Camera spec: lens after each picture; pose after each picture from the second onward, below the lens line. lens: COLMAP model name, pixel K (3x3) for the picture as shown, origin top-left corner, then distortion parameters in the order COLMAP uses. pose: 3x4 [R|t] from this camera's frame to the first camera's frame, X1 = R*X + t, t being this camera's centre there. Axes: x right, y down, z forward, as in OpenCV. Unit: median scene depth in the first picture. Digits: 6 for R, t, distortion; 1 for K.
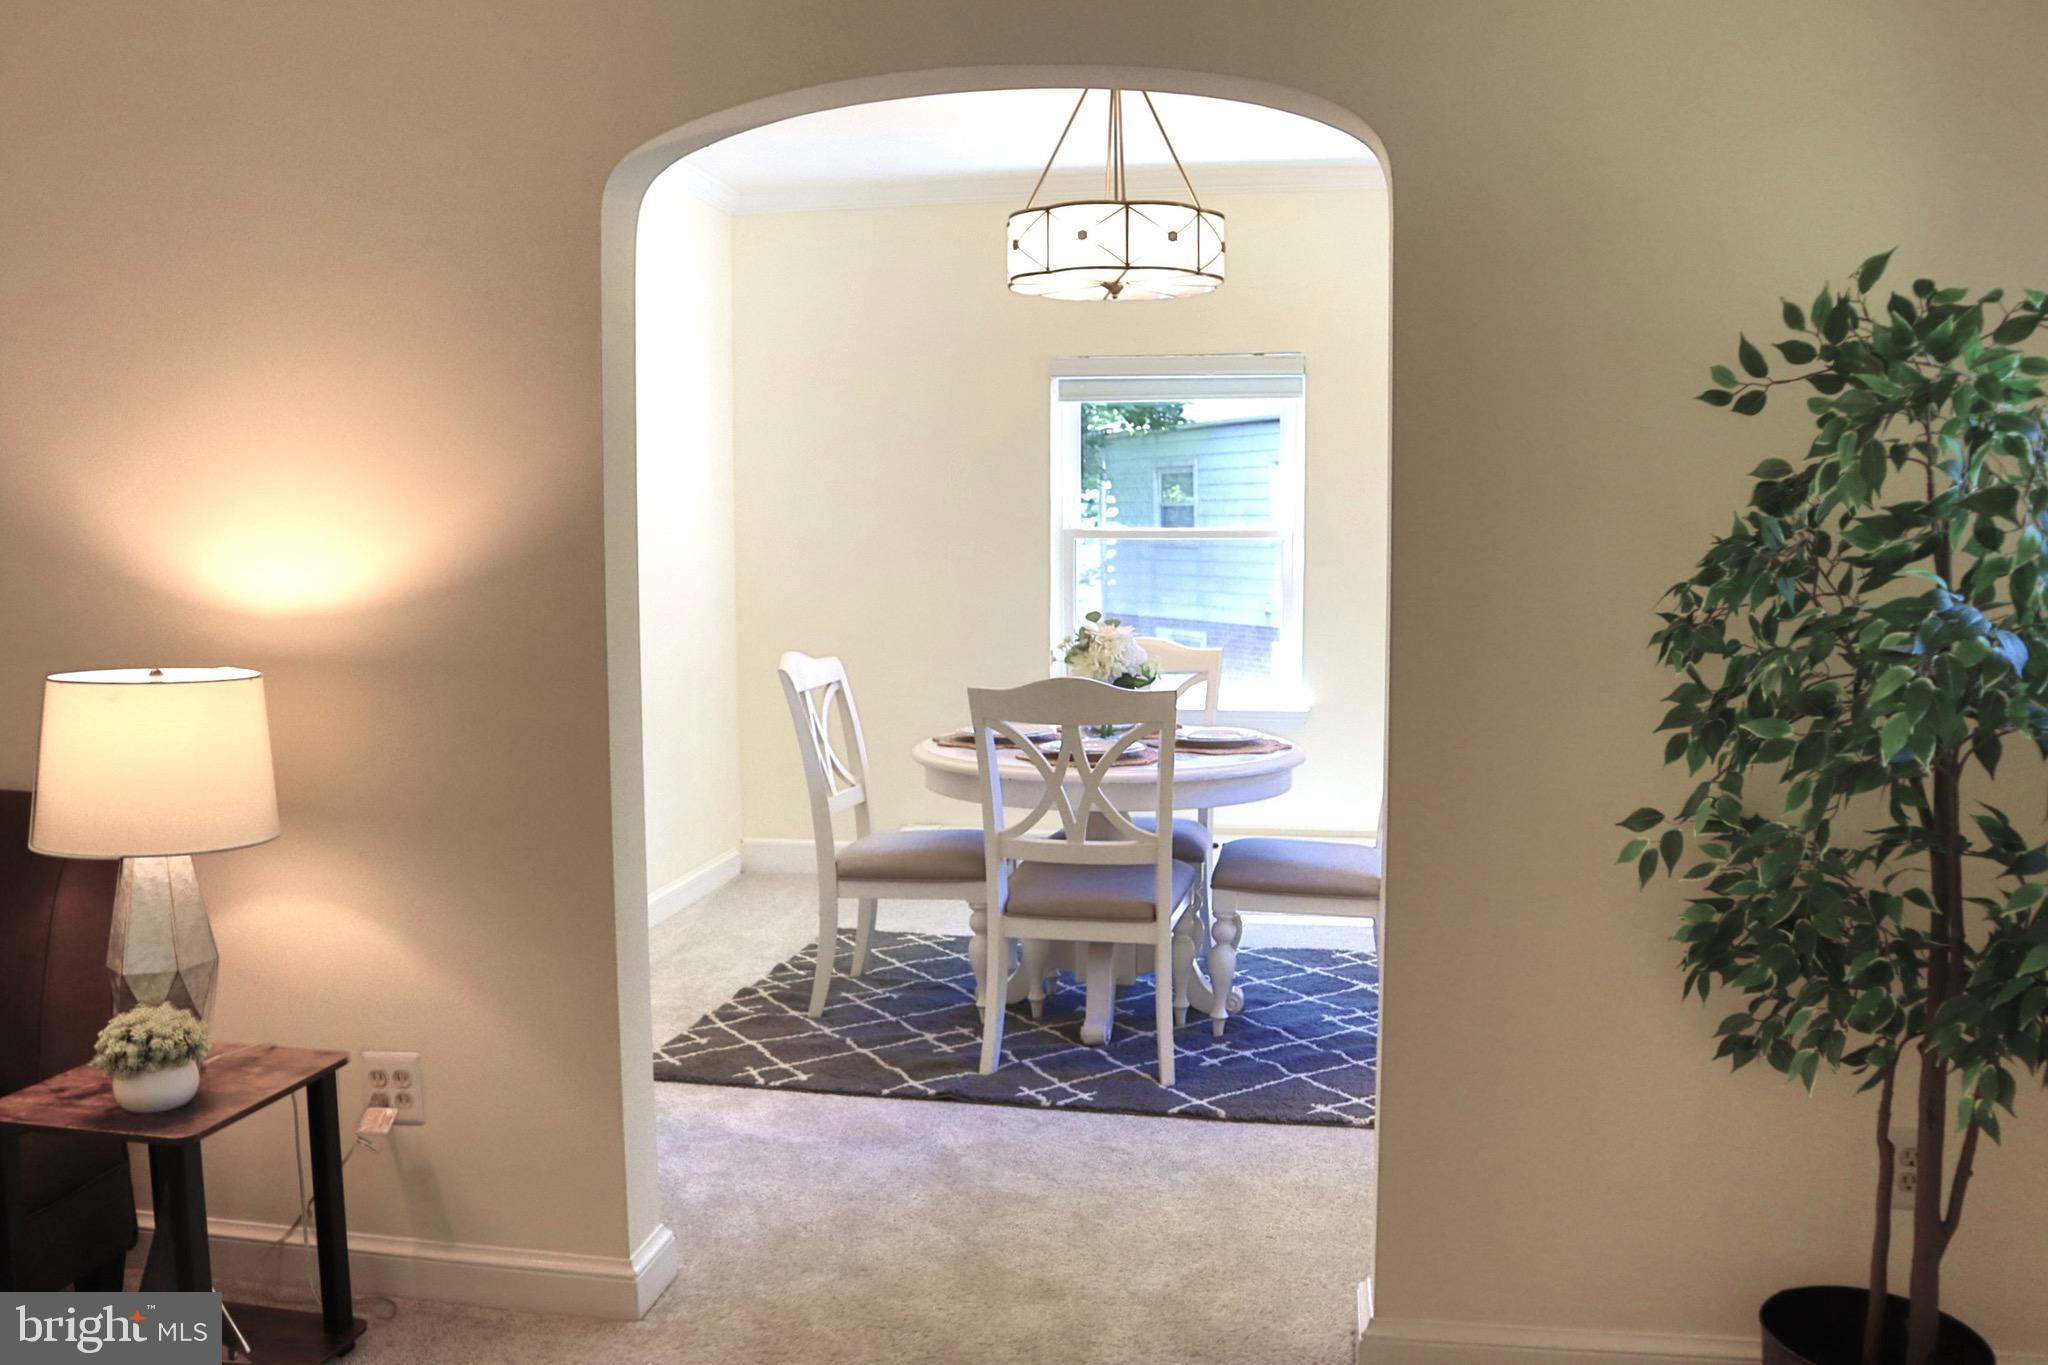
lens RADIAL K [[1616.9, 0, 1017.0], [0, 1616.9, 677.5], [0, 0, 1]] dist [-0.139386, 0.095626]
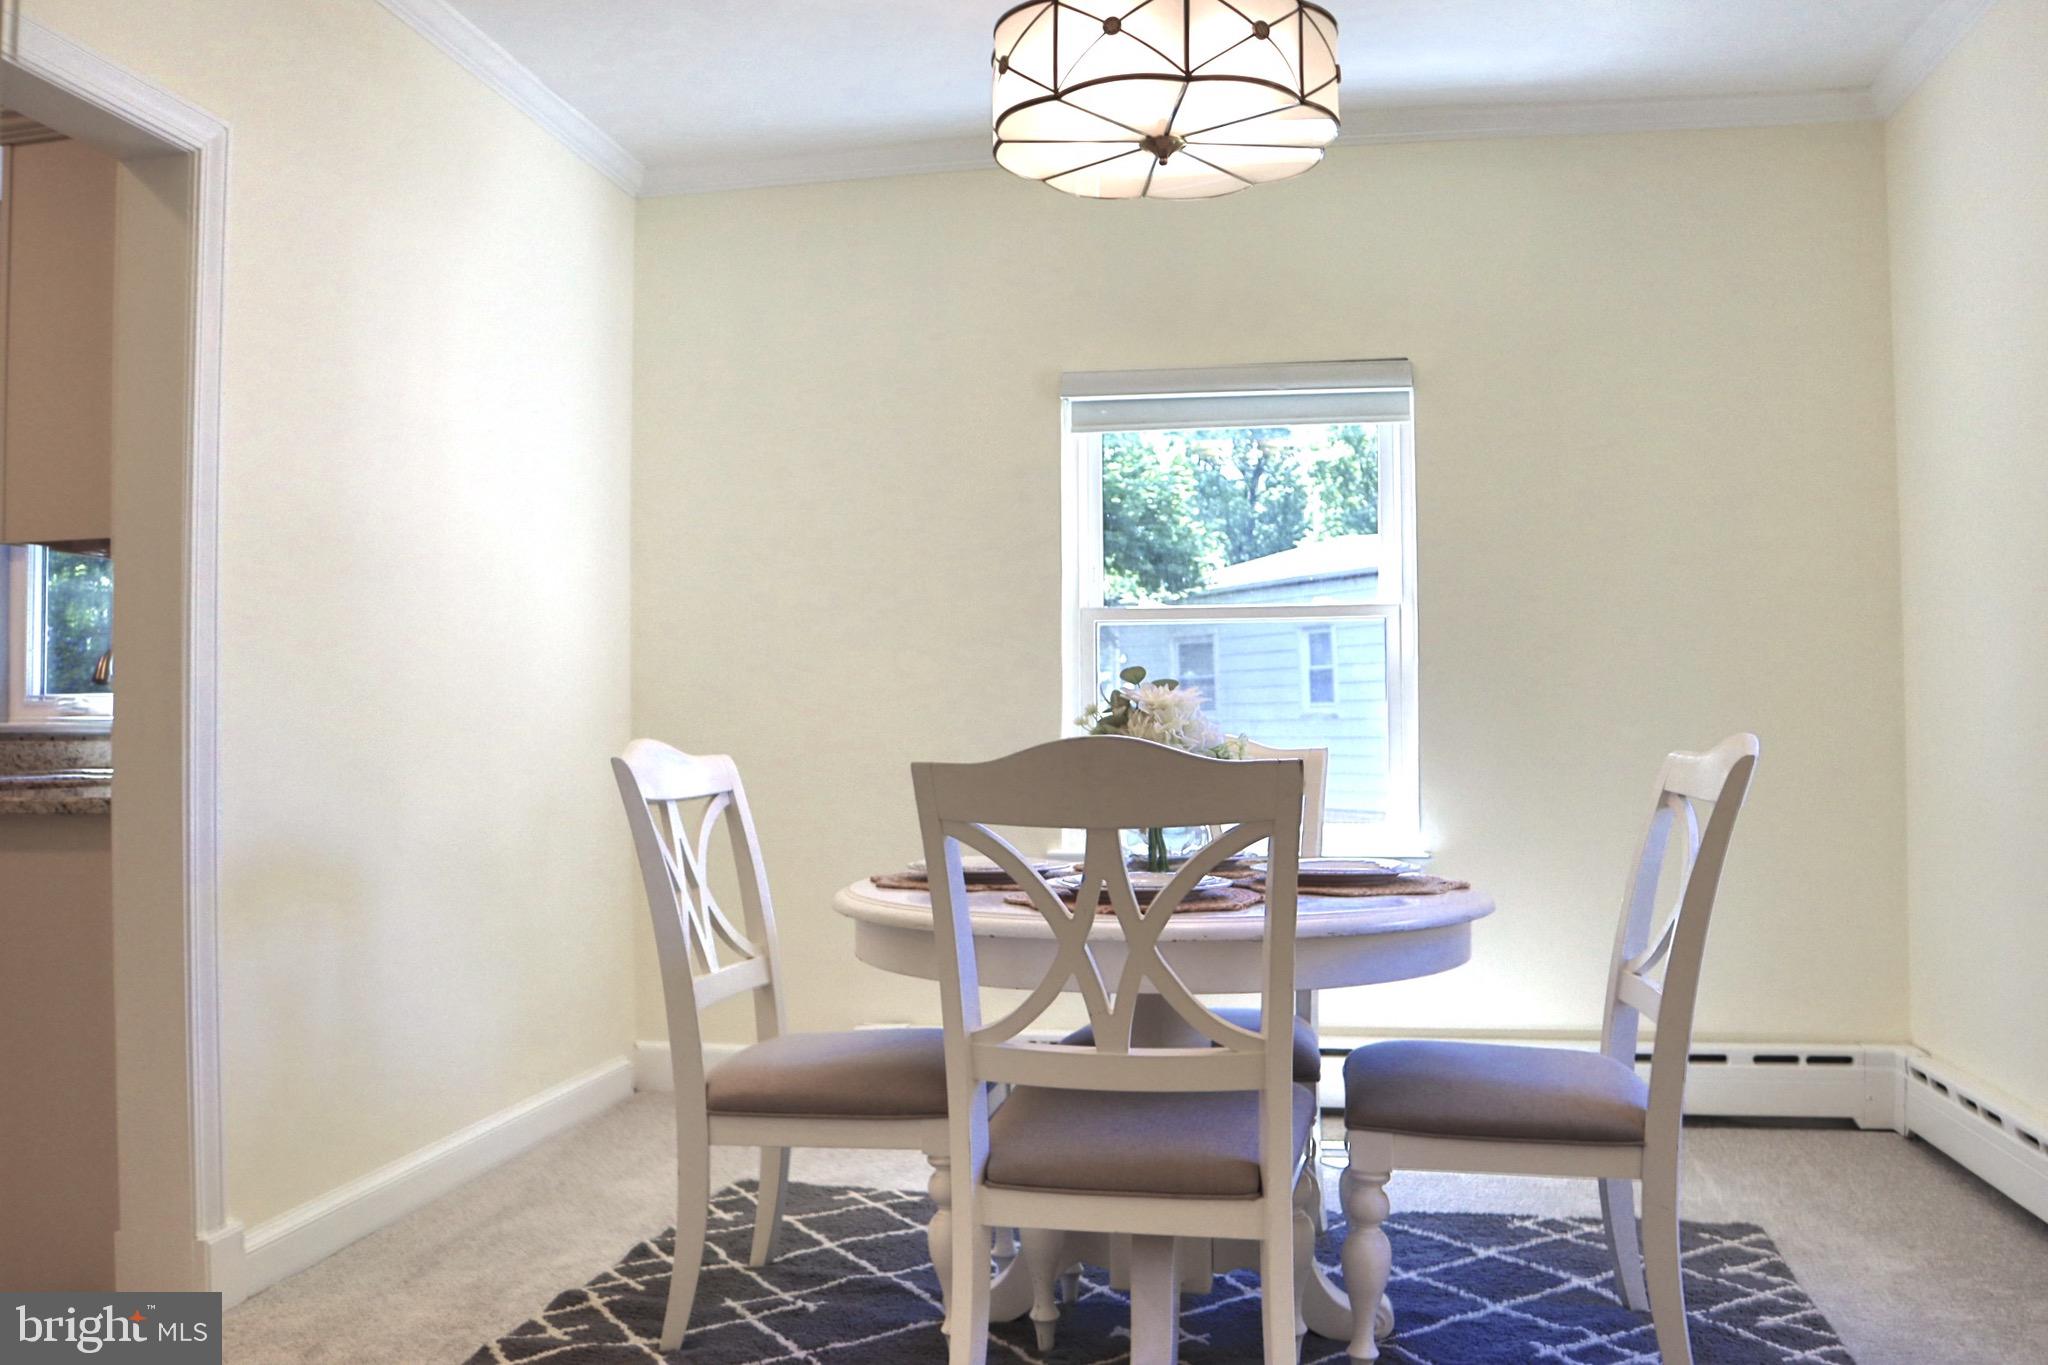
lens RADIAL K [[1740.3, 0, 1024.0], [0, 1740.3, 682.5], [0, 0, 1]] dist [-0.007174, -0.259981]
pose [[0.999985, -0.005274, -0.001606, 0.006769], [0.005084, 0.994838, -0.101347, 0.031772], [0.002132, 0.101337, 0.994850, 0.342253]]
